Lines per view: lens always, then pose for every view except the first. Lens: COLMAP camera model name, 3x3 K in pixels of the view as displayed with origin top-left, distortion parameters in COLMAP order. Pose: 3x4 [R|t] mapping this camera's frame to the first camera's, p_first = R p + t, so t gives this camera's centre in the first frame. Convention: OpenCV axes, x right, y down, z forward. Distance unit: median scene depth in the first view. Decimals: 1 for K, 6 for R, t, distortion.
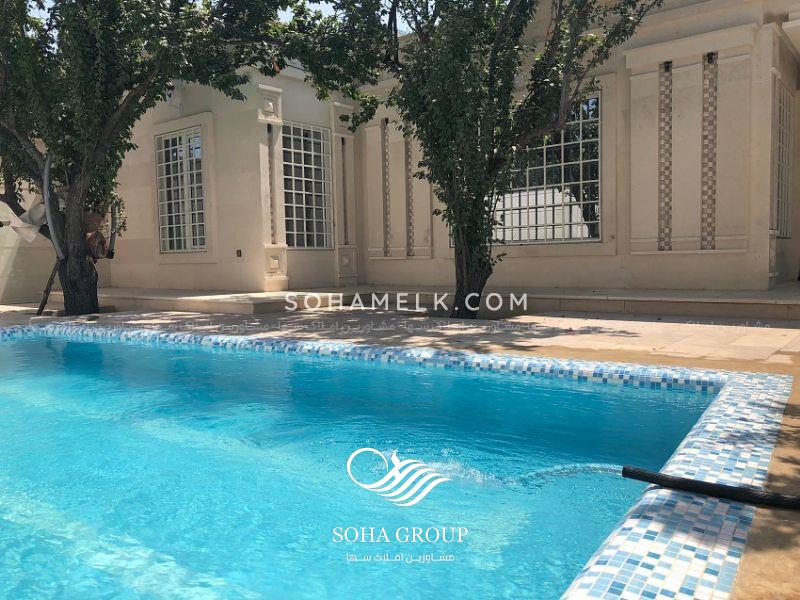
lens RADIAL K [[651.1, 0, 397.0], [0, 651.1, 305.3], [0, 0, 1]] dist [0.024198, -0.013453]
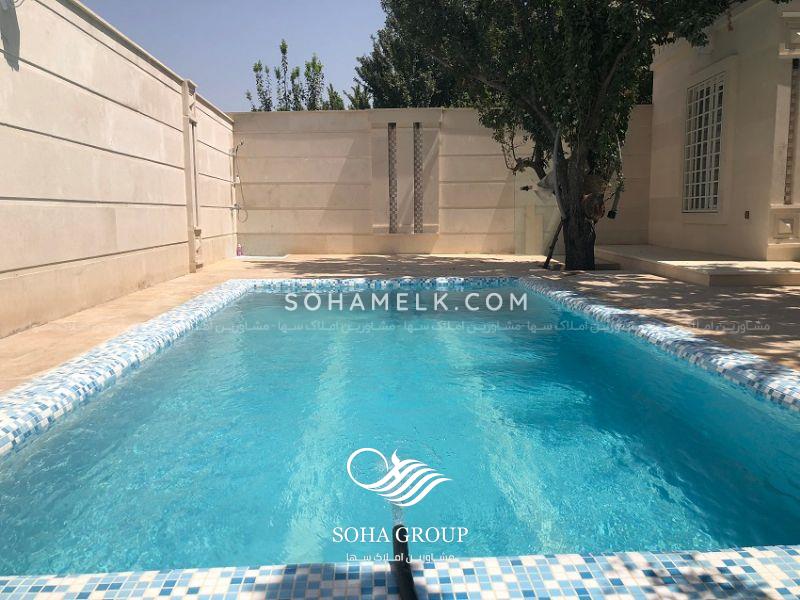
lens RADIAL K [[651.1, 0, 396.4], [0, 651.1, 295.4], [0, 0, 1]] dist [0.024198, -0.013453]
pose [[0.606884, 0.115099, -0.786412, 0.826216], [-0.066900, 0.993345, 0.093757, -0.108313], [0.791970, -0.004289, 0.610545, 0.409744]]
